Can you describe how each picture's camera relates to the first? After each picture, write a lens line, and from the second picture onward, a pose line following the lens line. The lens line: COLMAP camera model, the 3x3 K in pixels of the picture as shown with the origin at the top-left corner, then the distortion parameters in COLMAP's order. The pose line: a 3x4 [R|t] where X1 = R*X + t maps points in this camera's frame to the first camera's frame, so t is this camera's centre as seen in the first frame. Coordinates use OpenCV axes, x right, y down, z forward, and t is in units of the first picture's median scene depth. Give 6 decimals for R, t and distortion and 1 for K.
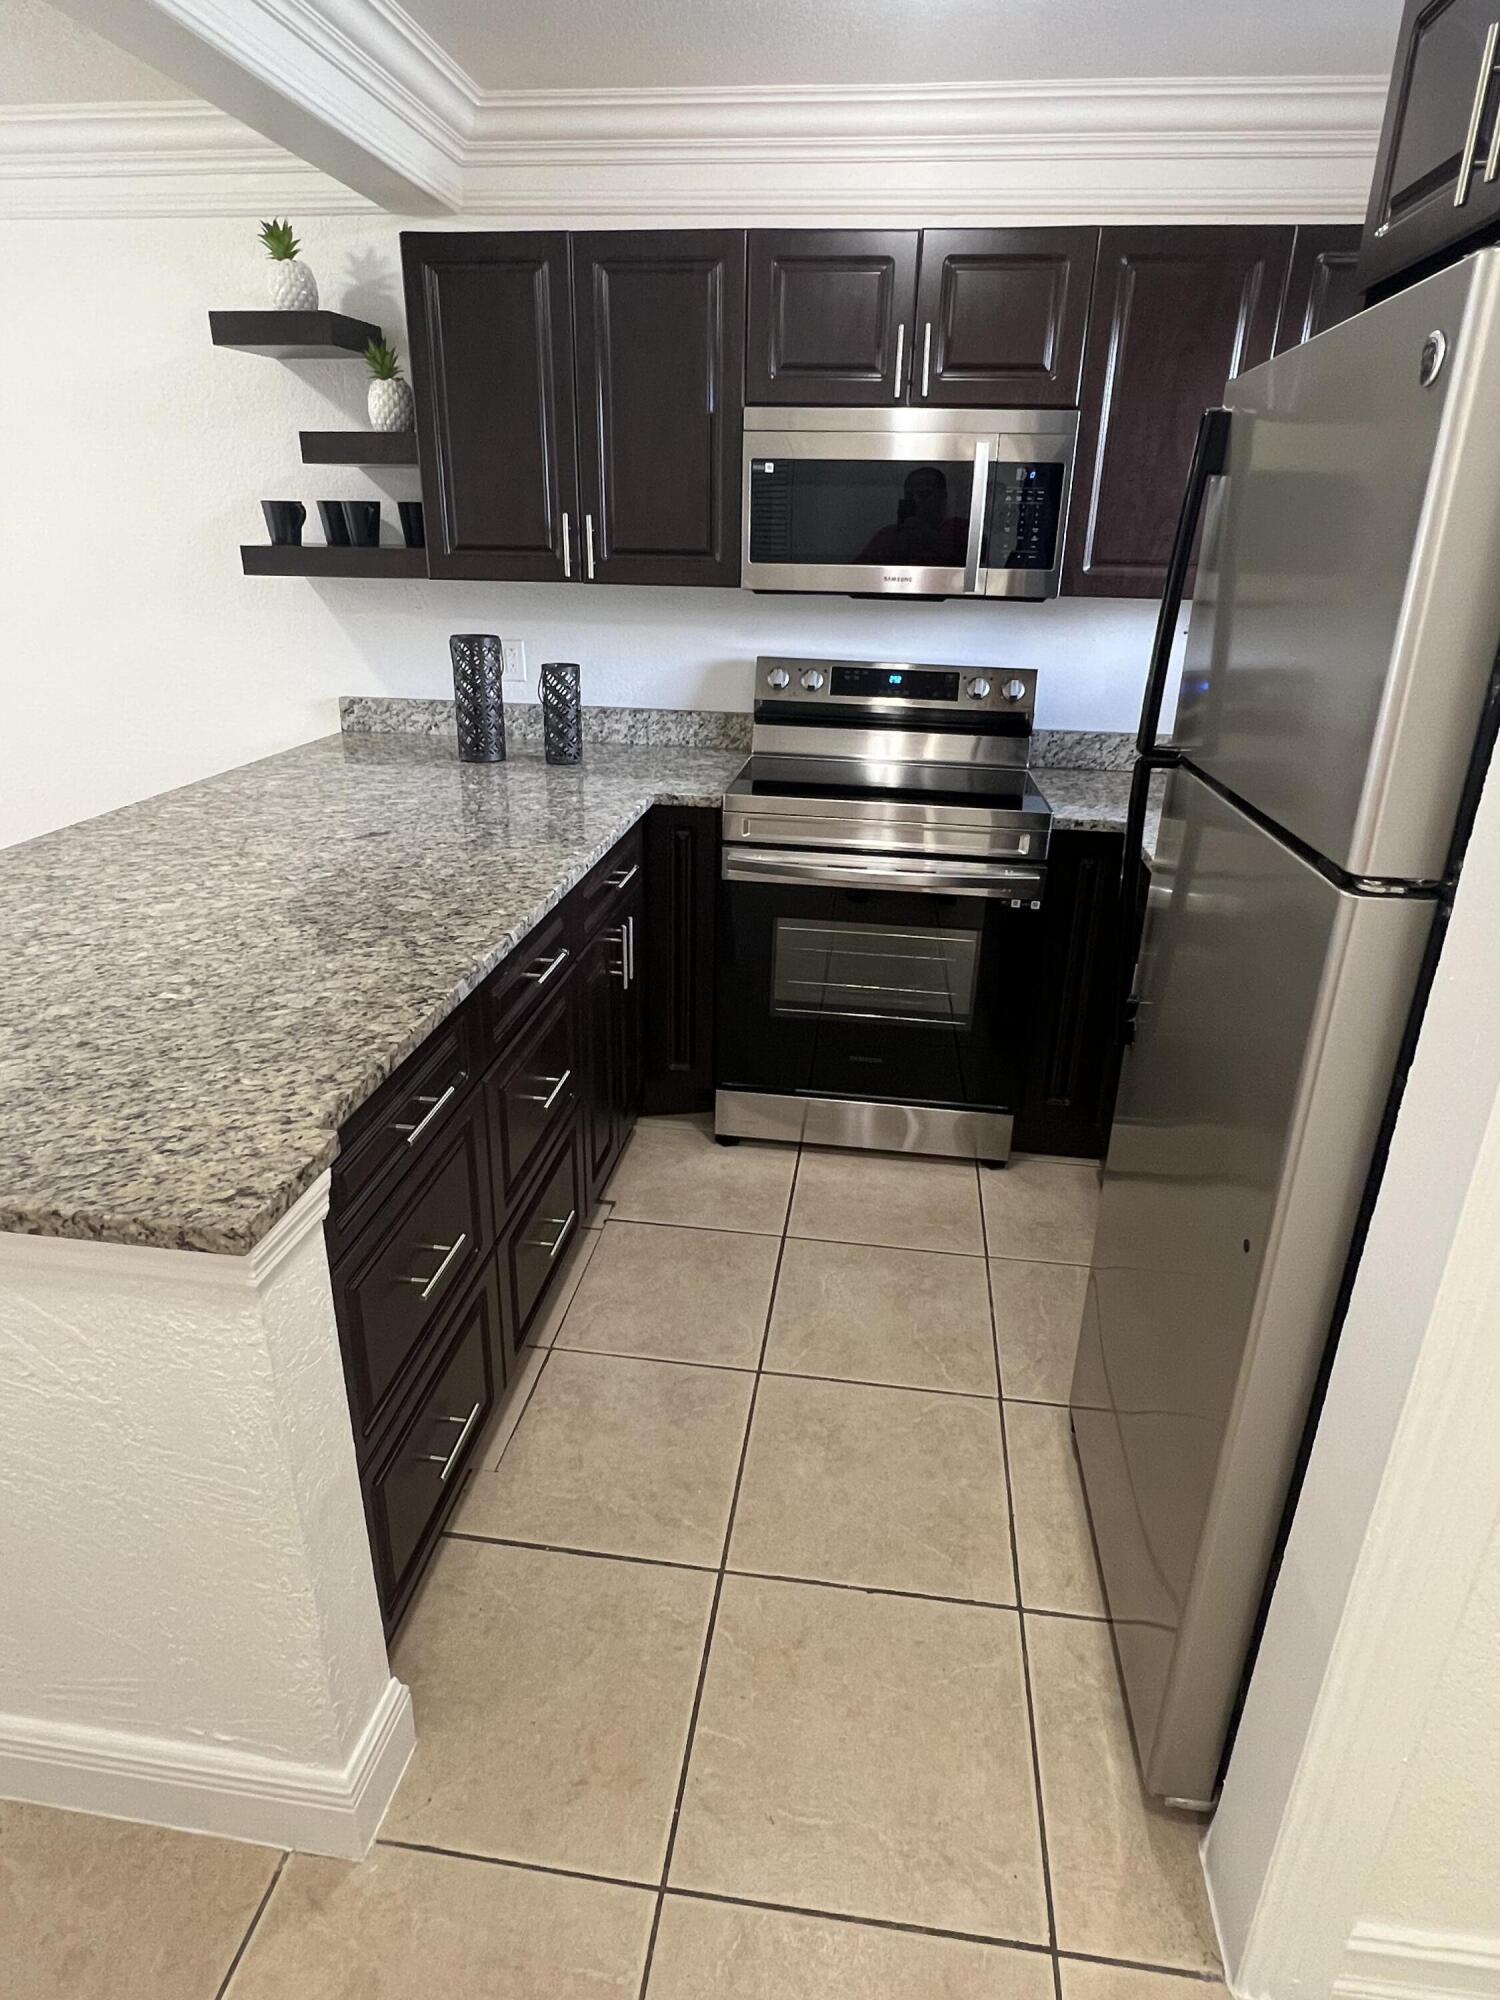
lens RADIAL K [[1147.3, 0, 746.3], [0, 1147.3, 983.0], [0, 0, 1]] dist [-0.003554, -0.001146]
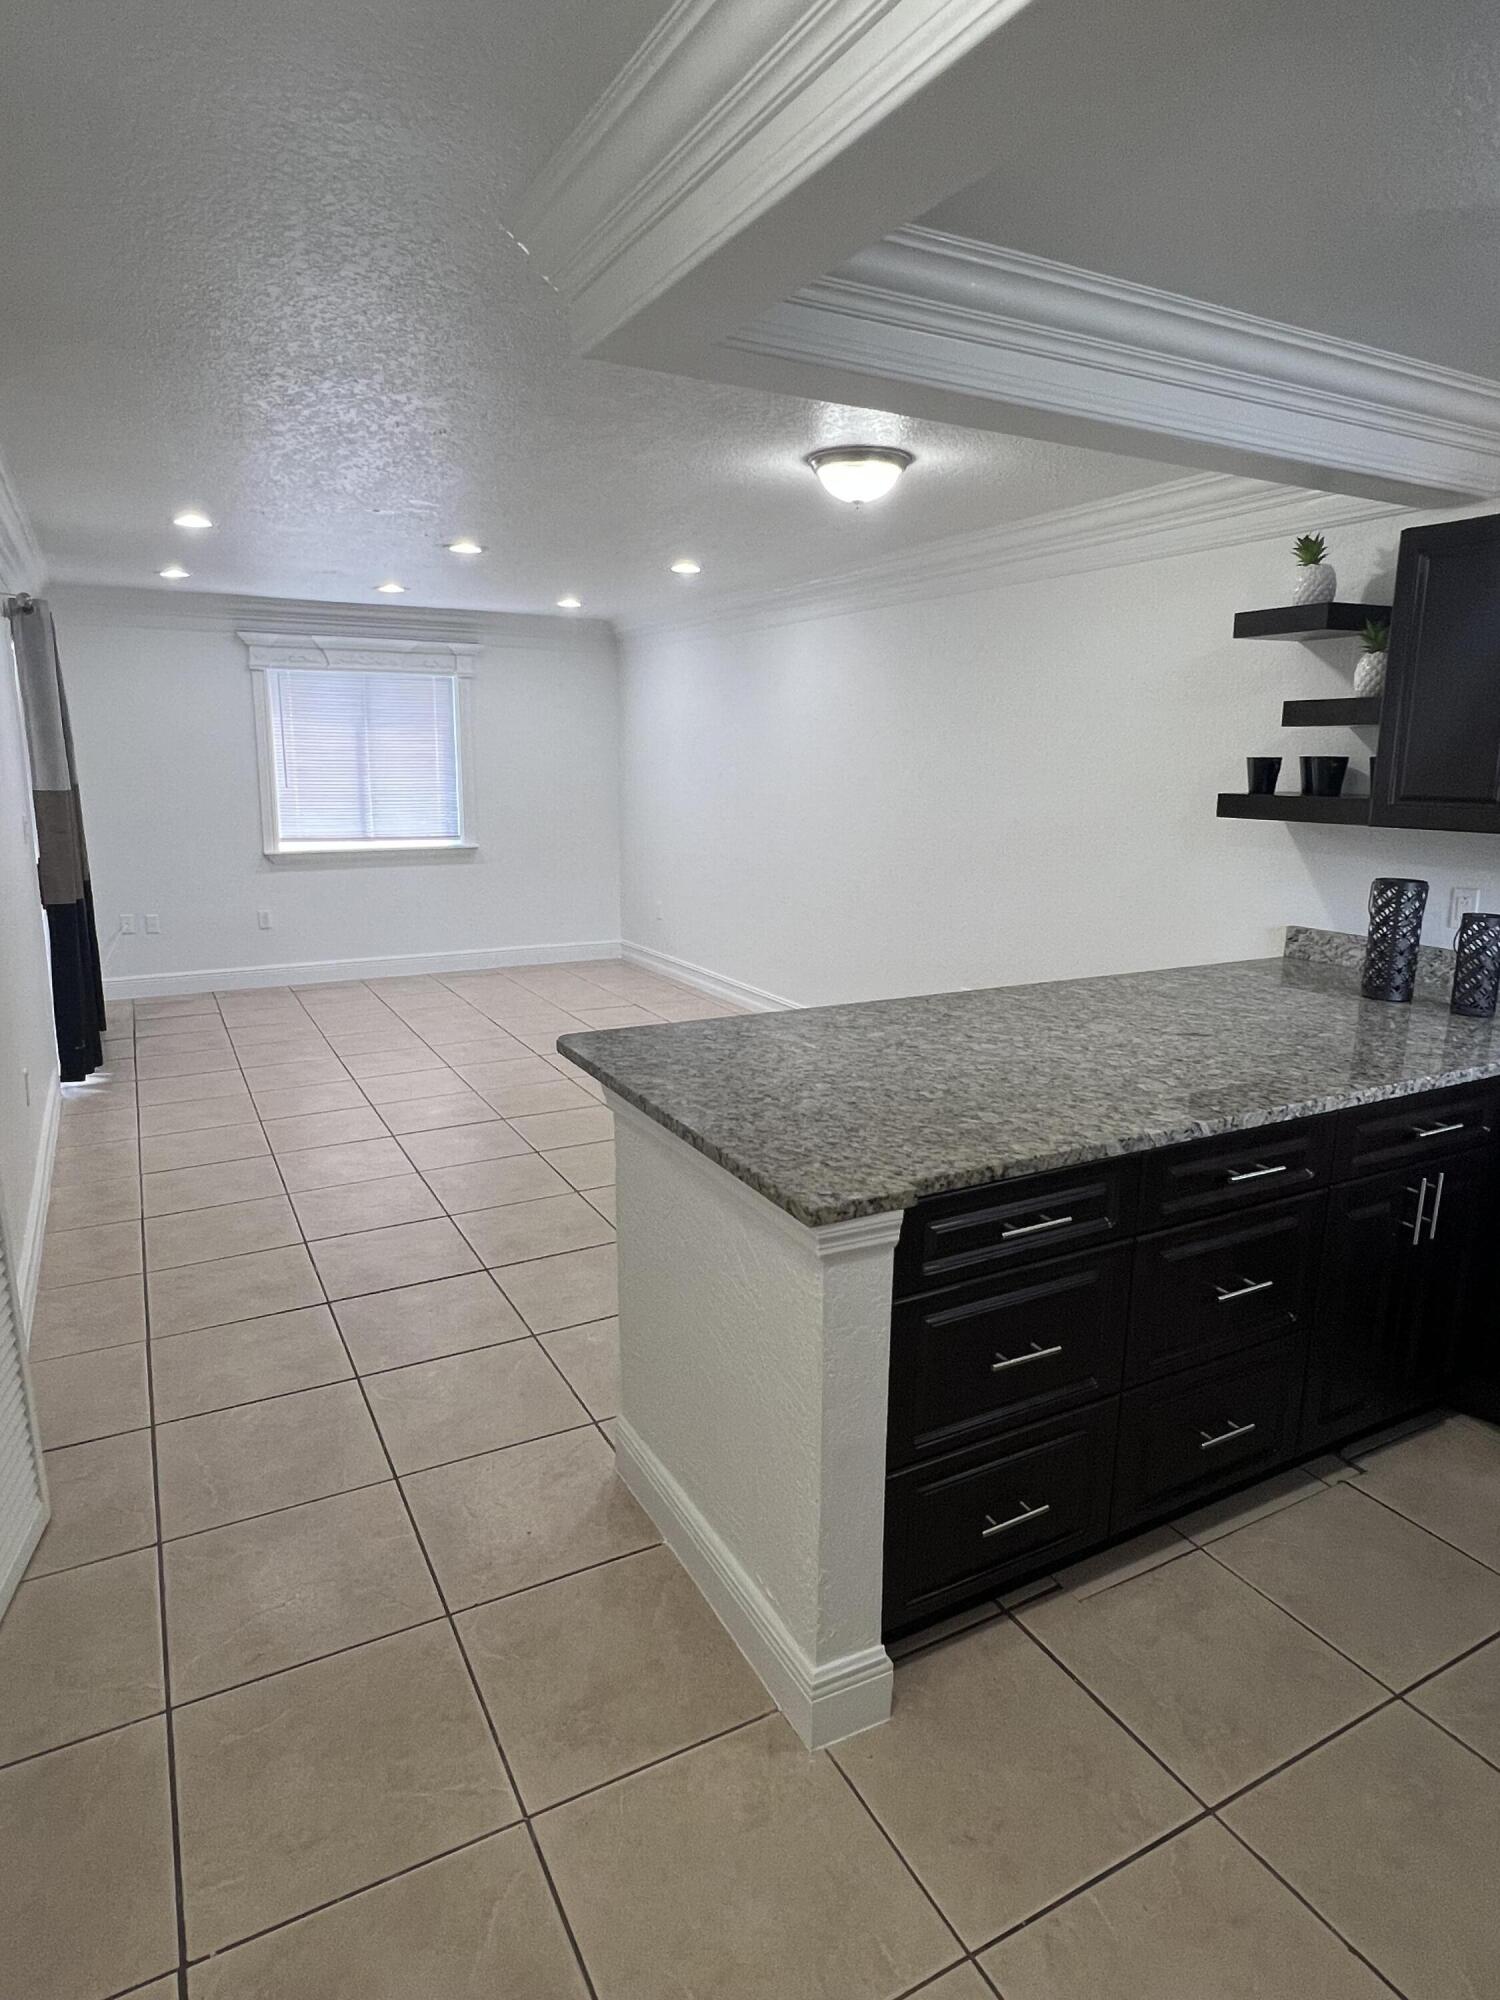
lens RADIAL K [[1147.3, 0, 746.3], [0, 1147.3, 983.0], [0, 0, 1]] dist [-0.003554, -0.001146]
pose [[0.588525, 0.146612, -0.795074, 0.363182], [-0.298274, 0.953420, -0.044975, 0.007930], [0.751446, 0.263619, 0.604842, -0.052005]]
